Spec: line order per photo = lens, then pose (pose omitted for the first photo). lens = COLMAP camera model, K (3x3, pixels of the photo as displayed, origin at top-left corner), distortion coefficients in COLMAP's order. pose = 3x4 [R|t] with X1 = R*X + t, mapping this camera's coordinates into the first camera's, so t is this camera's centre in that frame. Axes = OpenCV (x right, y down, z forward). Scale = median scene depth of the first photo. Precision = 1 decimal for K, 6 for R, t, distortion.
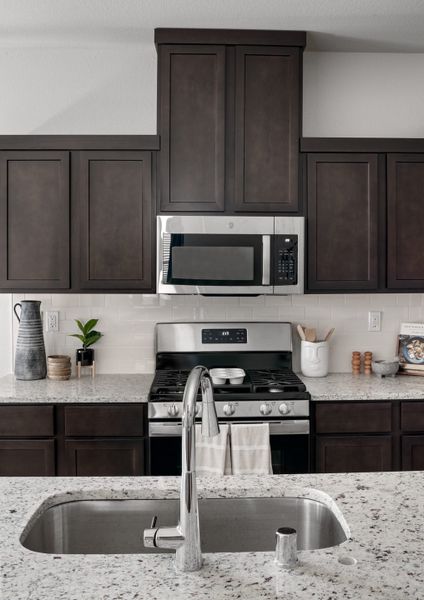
lens RADIAL K [[623.6, 0, 238.0], [0, 623.6, 286.1], [0, 0, 1]] dist [-0.091229, -0.000380]
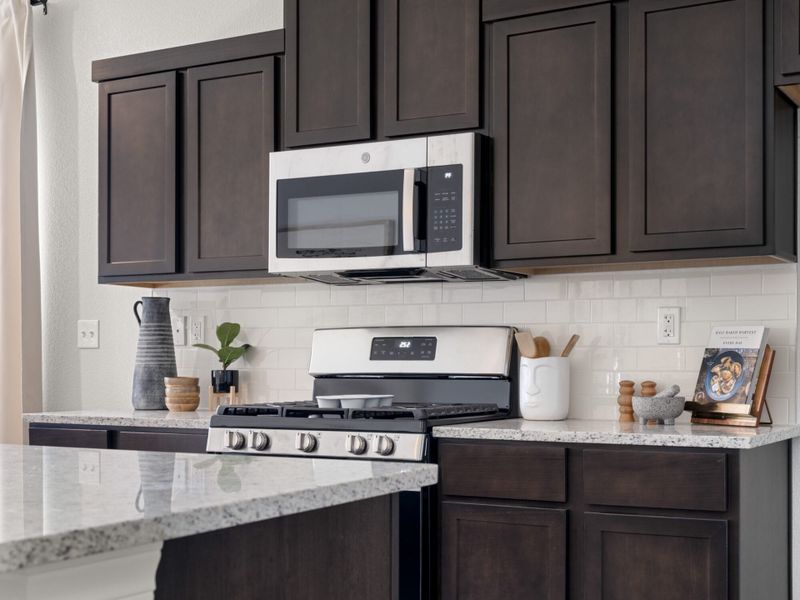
lens RADIAL K [[1162.5, 0, 398.5], [0, 1162.5, 366.1], [0, 0, 1]] dist [0.022572, -0.084490]
pose [[0.850424, 0.004808, -0.526076, 0.590388], [-0.014864, 0.999779, -0.014890, 0.118572], [0.525888, 0.020482, 0.850307, 0.039216]]
